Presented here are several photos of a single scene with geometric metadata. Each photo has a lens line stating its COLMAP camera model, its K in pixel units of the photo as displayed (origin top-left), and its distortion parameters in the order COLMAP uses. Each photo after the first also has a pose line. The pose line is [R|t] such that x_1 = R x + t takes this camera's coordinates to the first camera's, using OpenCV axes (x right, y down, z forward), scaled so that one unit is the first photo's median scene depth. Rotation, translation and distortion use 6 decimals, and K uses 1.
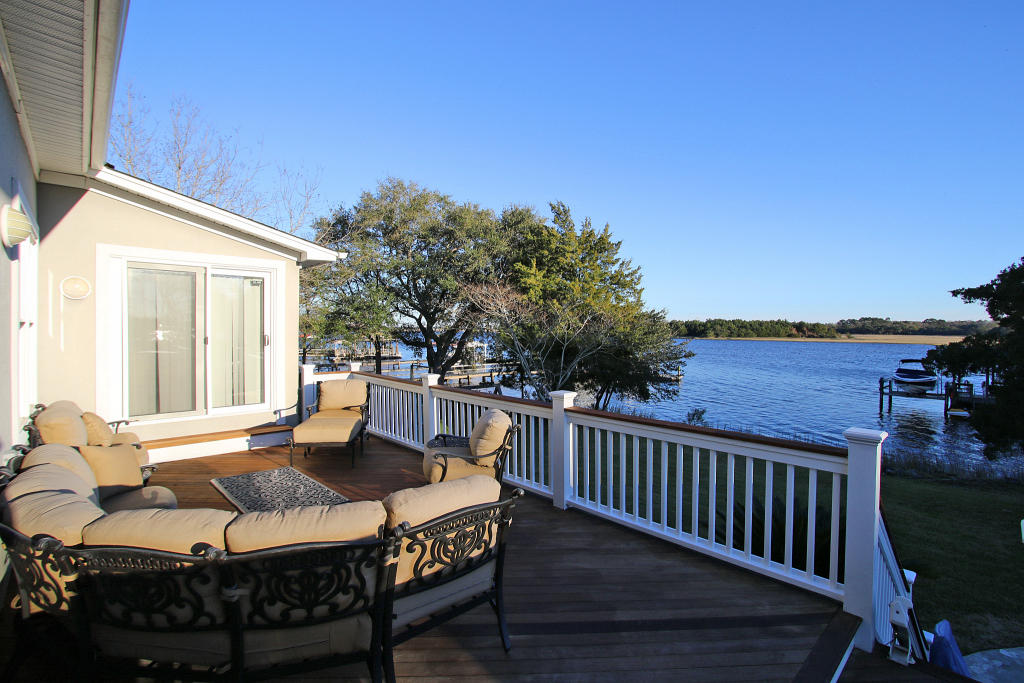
lens RADIAL K [[474.3, 0, 509.8], [0, 474.3, 337.5], [0, 0, 1]] dist [-0.012412, 0.000365]
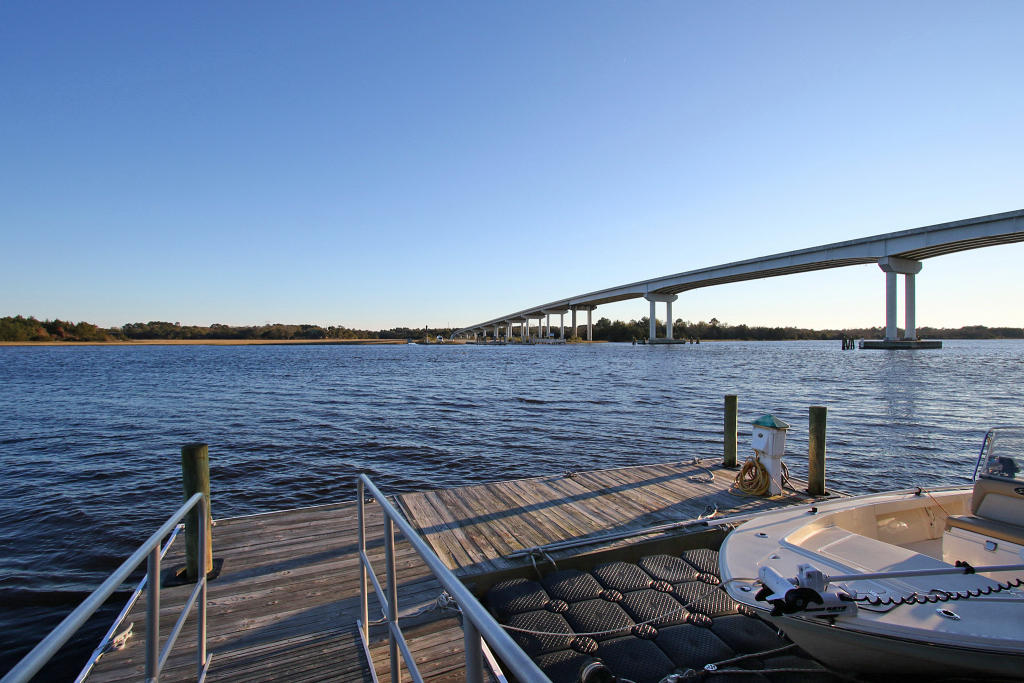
lens RADIAL K [[474.3, 0, 509.8], [0, 474.3, 337.5], [0, 0, 1]] dist [-0.012412, 0.000365]
pose [[0.286275, -0.003472, 0.958141, 1.066547], [0.020443, 0.999788, -0.002485, 0.087958], [-0.957929, 0.020299, 0.286285, 1.032358]]
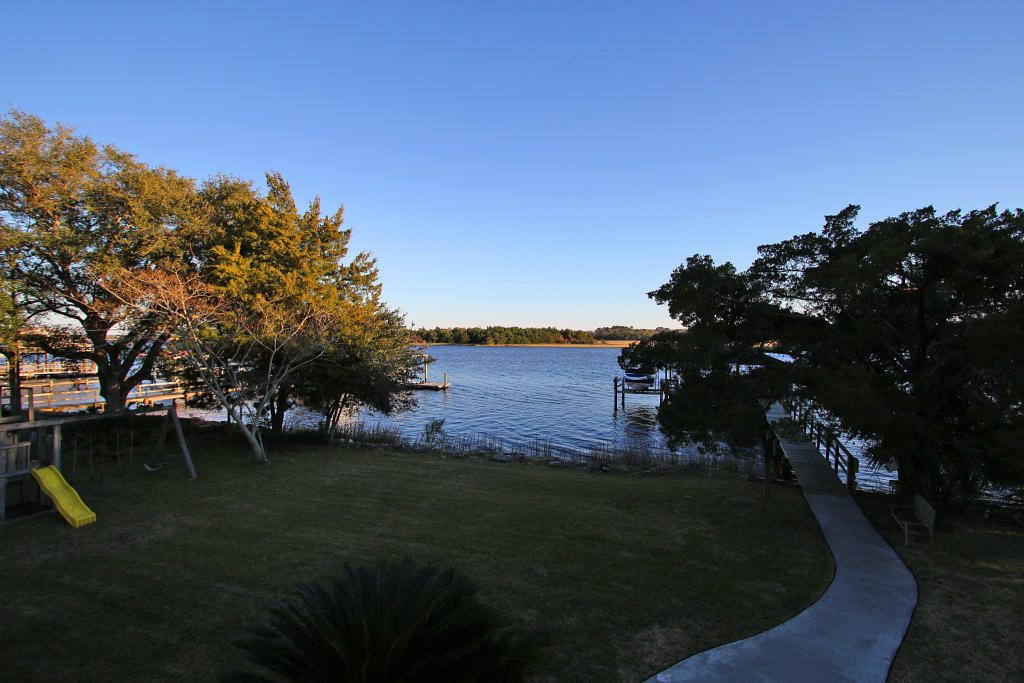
lens RADIAL K [[496.3, 0, 512.0], [0, 496.3, 341.5], [0, 0, 1]] dist [-0.012702, 0.000379]
pose [[0.905562, -0.007703, 0.424144, 0.090479], [0.011298, 0.999918, -0.005963, 0.006307], [-0.424064, 0.010192, 0.905575, 0.056627]]
